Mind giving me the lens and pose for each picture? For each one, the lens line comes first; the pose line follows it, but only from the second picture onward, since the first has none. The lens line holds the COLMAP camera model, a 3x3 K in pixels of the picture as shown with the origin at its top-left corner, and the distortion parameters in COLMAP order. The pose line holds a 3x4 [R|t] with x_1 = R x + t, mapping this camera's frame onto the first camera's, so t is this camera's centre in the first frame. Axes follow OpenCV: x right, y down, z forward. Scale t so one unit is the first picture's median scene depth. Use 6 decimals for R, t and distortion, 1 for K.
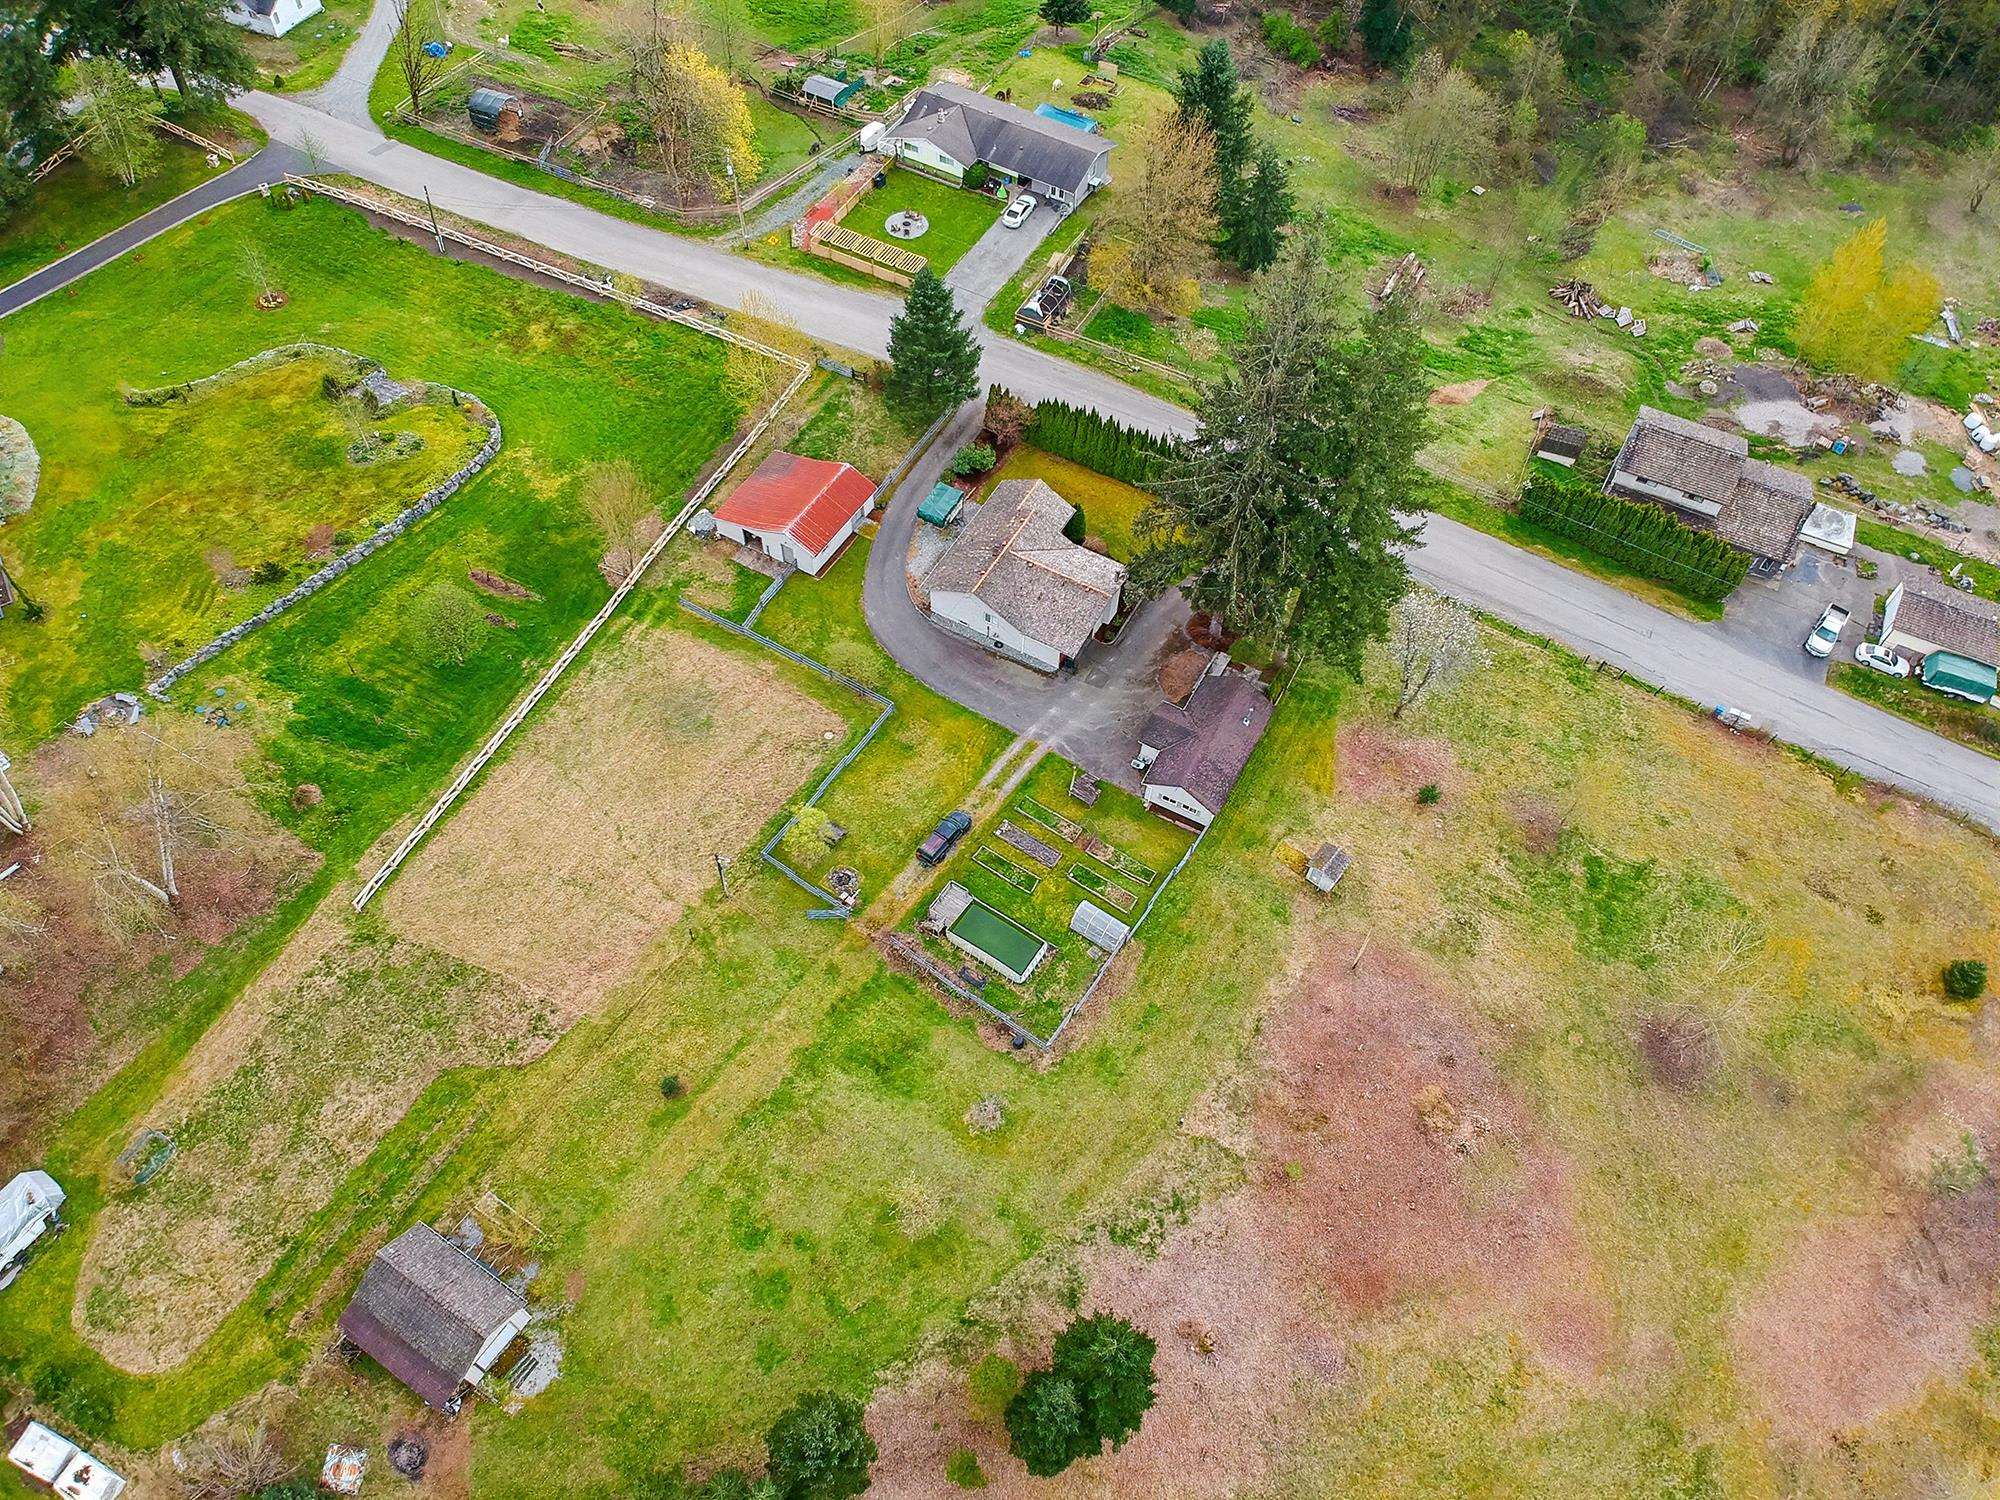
lens RADIAL K [[1483.3, 0, 1046.6], [0, 1483.3, 754.5], [0, 0, 1]] dist [0.105363, -0.201575]
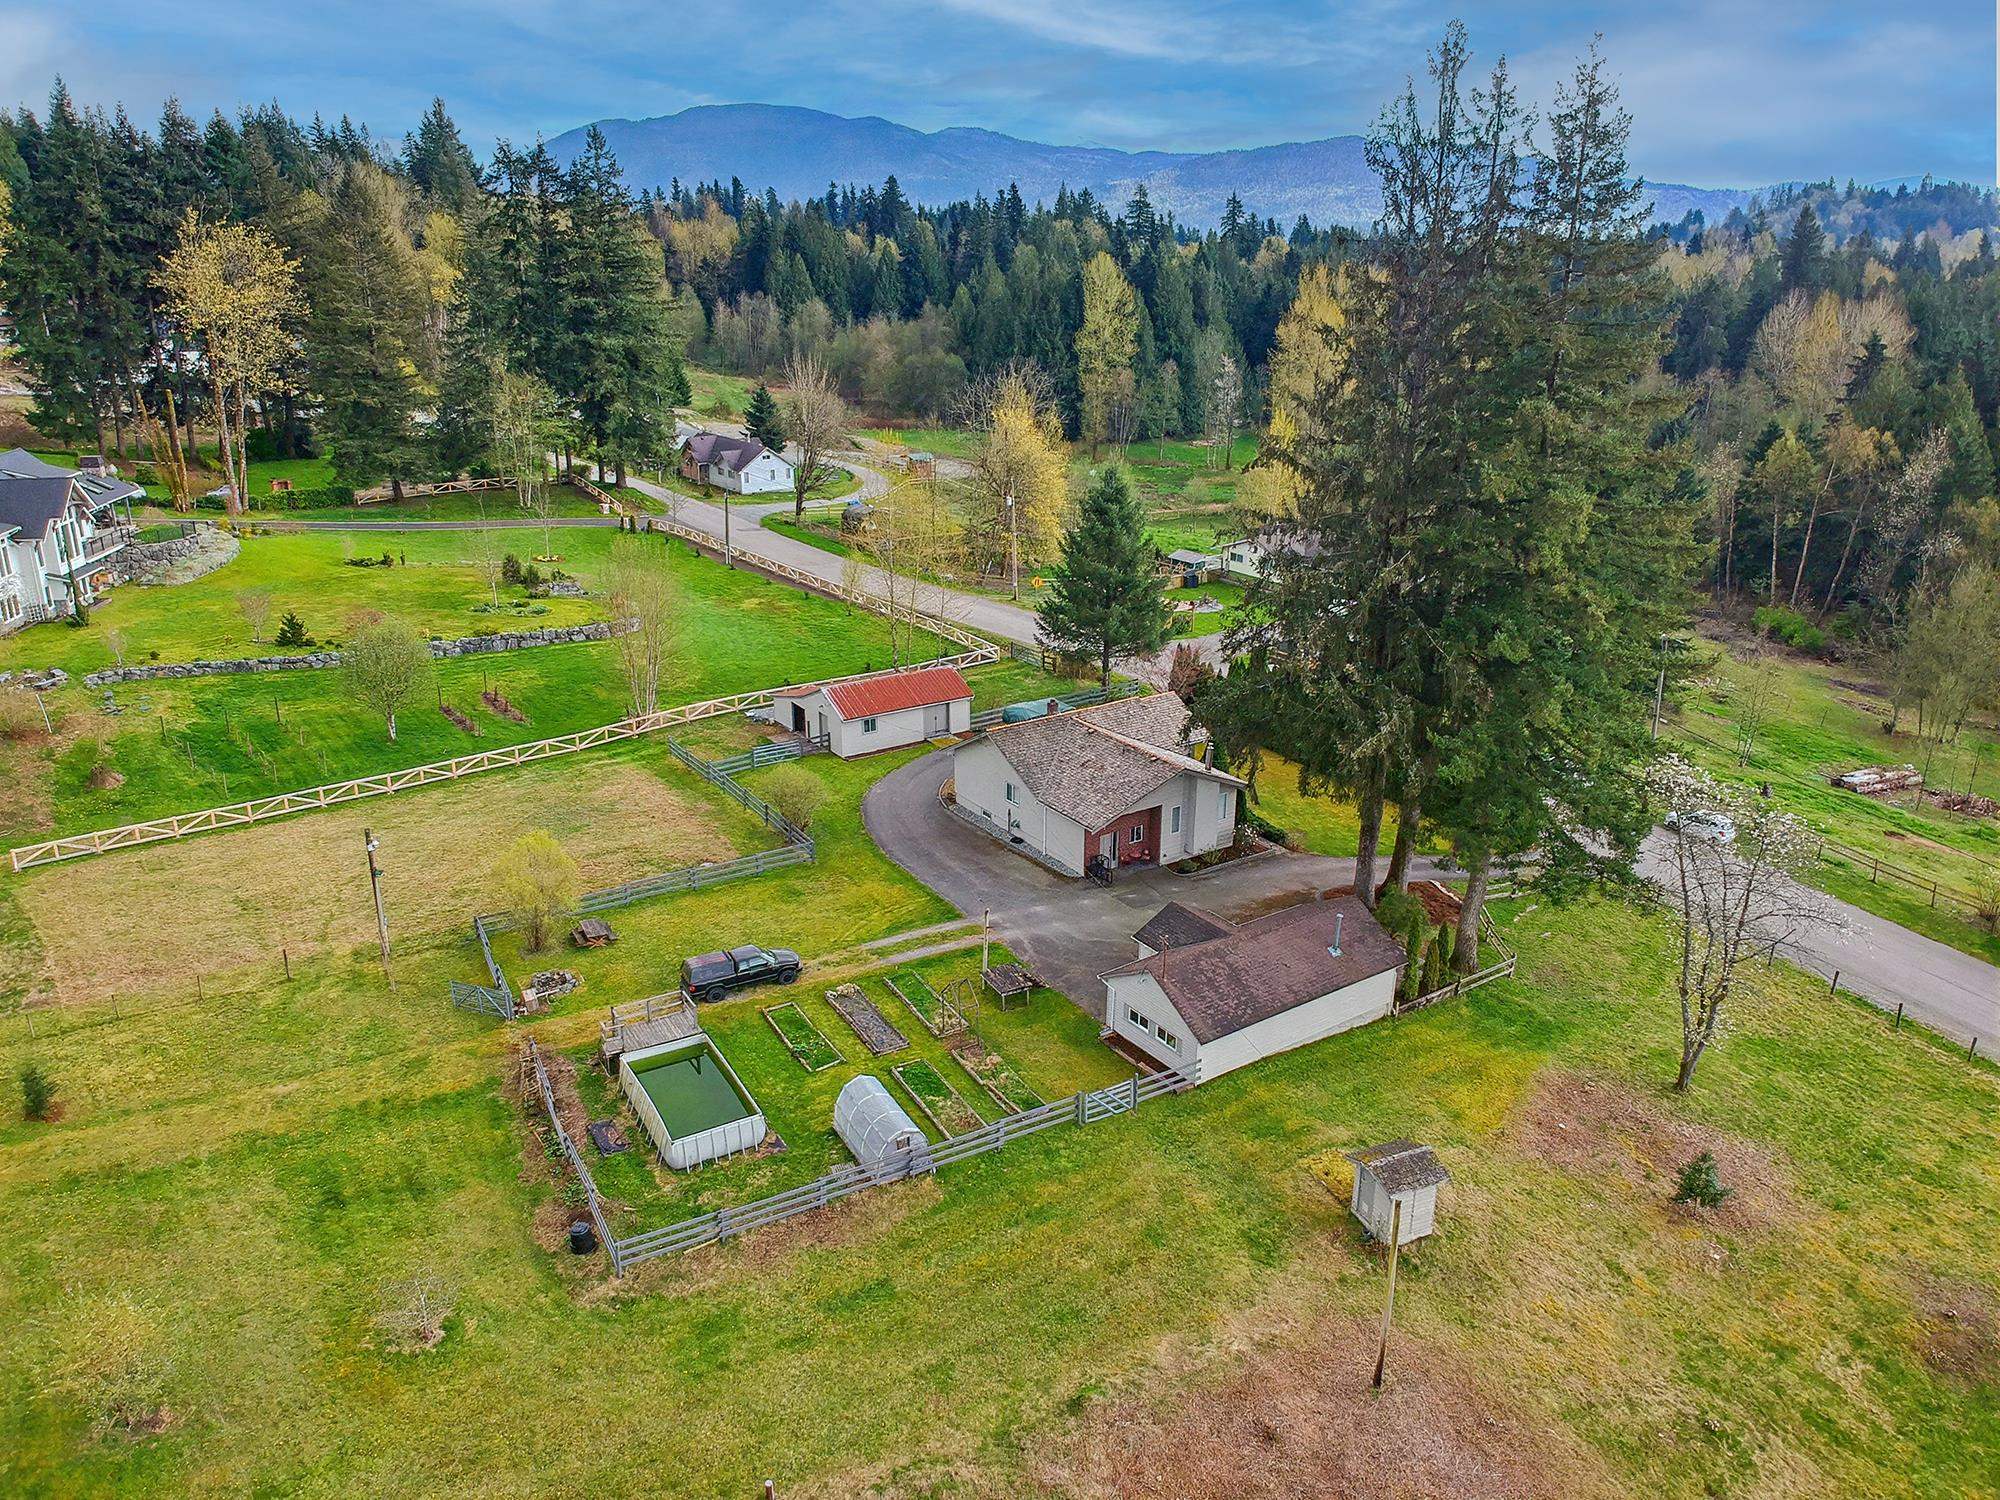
lens RADIAL K [[1483.3, 0, 1046.6], [0, 1483.3, 754.5], [0, 0, 1]] dist [0.105363, -0.201575]
pose [[0.894741, 0.115602, -0.431364, 0.265860], [-0.352992, 0.774752, -0.524554, 0.242304], [0.273561, 0.621608, 0.734008, 0.533495]]
